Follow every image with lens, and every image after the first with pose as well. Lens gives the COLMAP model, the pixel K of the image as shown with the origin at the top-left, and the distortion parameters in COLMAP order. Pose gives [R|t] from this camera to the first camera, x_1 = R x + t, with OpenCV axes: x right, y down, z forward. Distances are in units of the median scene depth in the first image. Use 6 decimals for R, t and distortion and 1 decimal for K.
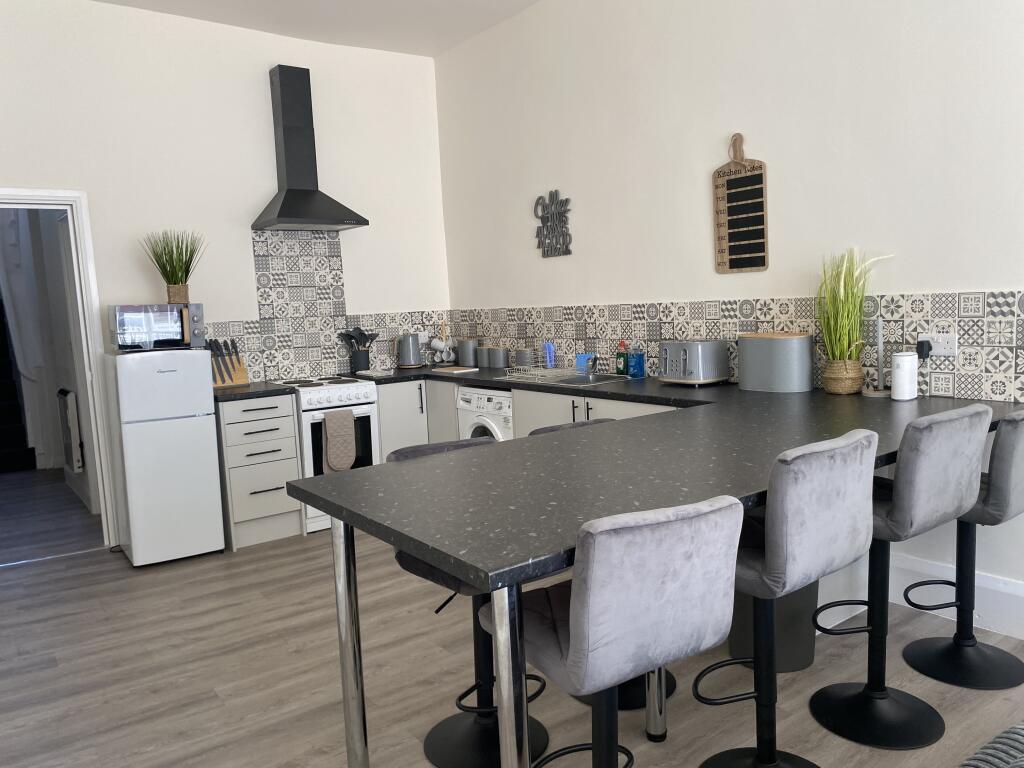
lens RADIAL K [[775.5, 0, 522.3], [0, 775.5, 462.2], [0, 0, 1]] dist [-0.077474, 0.006103]
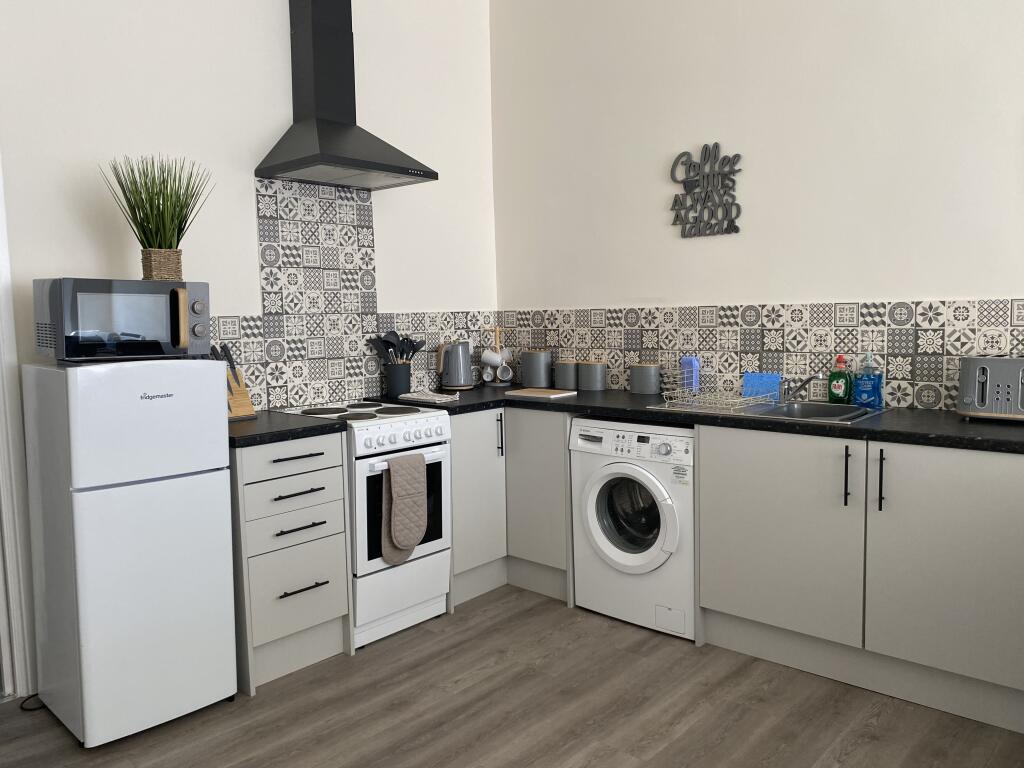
lens RADIAL K [[775.5, 0, 505.3], [0, 775.5, 422.7], [0, 0, 1]] dist [-0.077474, 0.006103]
pose [[0.982645, -0.010143, 0.185220, -0.266874], [0.021100, 0.998135, -0.057277, -0.054825], [-0.184293, 0.060191, 0.981026, 0.334366]]
